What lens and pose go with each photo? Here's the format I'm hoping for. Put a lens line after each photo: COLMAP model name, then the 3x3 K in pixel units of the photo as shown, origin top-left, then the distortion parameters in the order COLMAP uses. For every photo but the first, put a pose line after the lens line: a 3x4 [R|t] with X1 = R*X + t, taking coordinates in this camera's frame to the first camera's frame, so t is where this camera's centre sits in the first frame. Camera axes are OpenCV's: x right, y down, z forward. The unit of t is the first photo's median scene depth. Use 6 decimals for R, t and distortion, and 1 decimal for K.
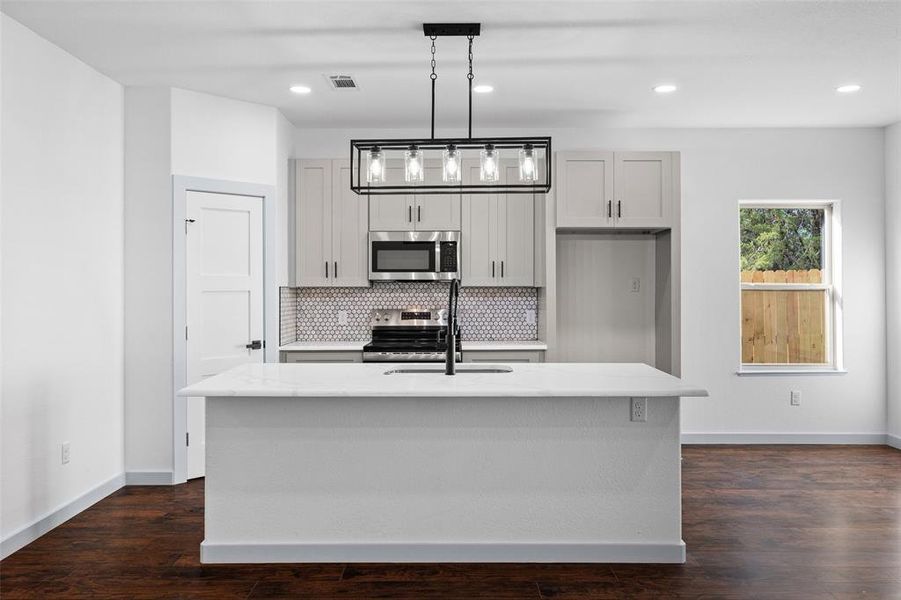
lens RADIAL K [[738.6, 0, 444.3], [0, 738.6, 282.3], [0, 0, 1]] dist [-0.000671, 0.000277]
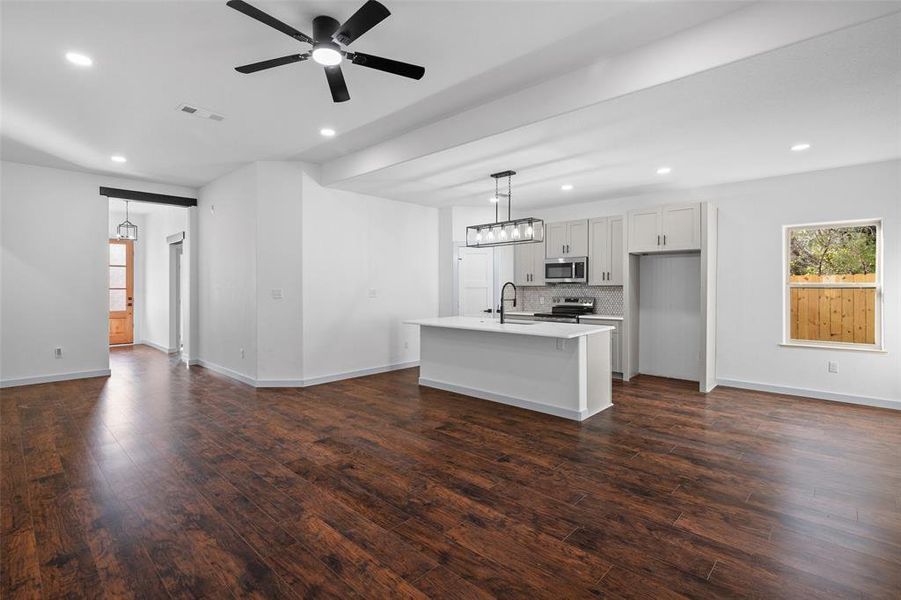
lens RADIAL K [[421.9, 0, 447.7], [0, 421.9, 288.0], [0, 0, 1]] dist [-0.001741, -0.000034]
pose [[0.732437, 0.003612, -0.680826, 0.486265], [0.004986, 0.999931, 0.010668, -0.001352], [0.680817, -0.011208, 0.732368, -0.054605]]
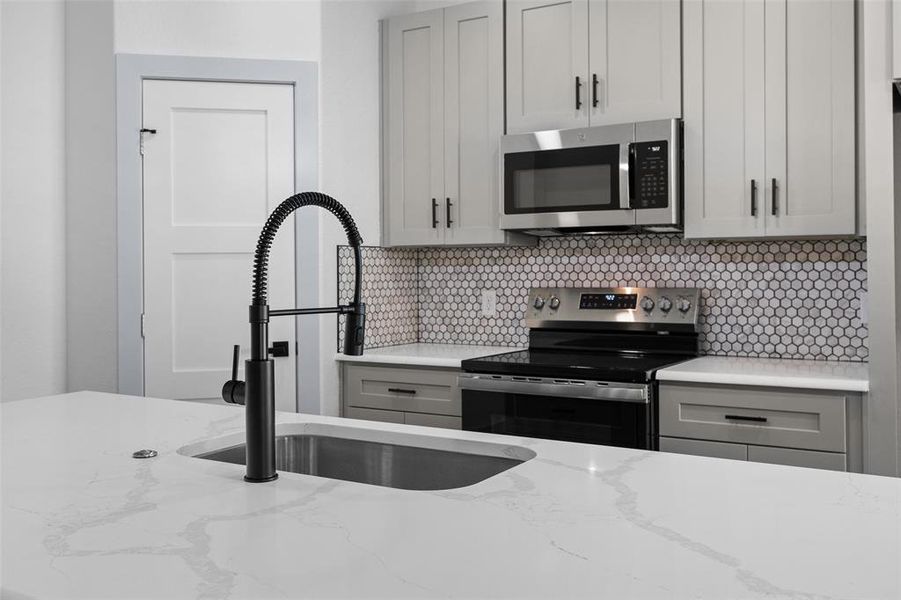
lens RADIAL K [[881.0, 0, 448.2], [0, 881.0, 260.8], [0, 0, 1]] dist [0.008091, -0.000690]
pose [[0.854121, -0.009420, -0.519989, 0.176439], [0.010270, 0.999946, -0.001244, 0.017701], [0.519973, -0.004278, 0.854172, 0.438836]]
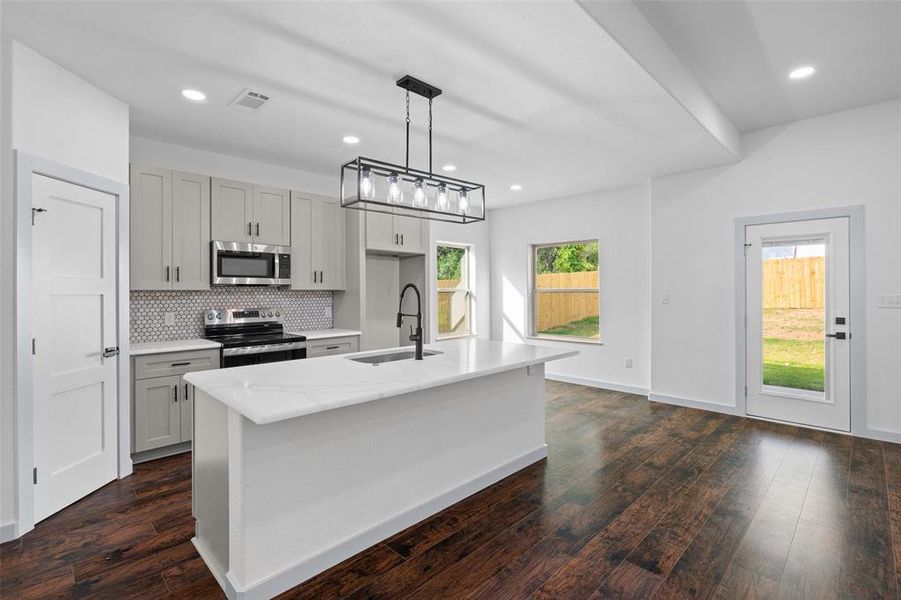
lens RADIAL K [[421.9, 0, 447.7], [0, 421.9, 288.0], [0, 0, 1]] dist [-0.001741, -0.000034]
pose [[0.703394, 0.003837, 0.710790, -0.294137], [-0.003840, 0.999991, -0.001598, 0.002389], [-0.710790, -0.001605, 0.703403, 0.283379]]
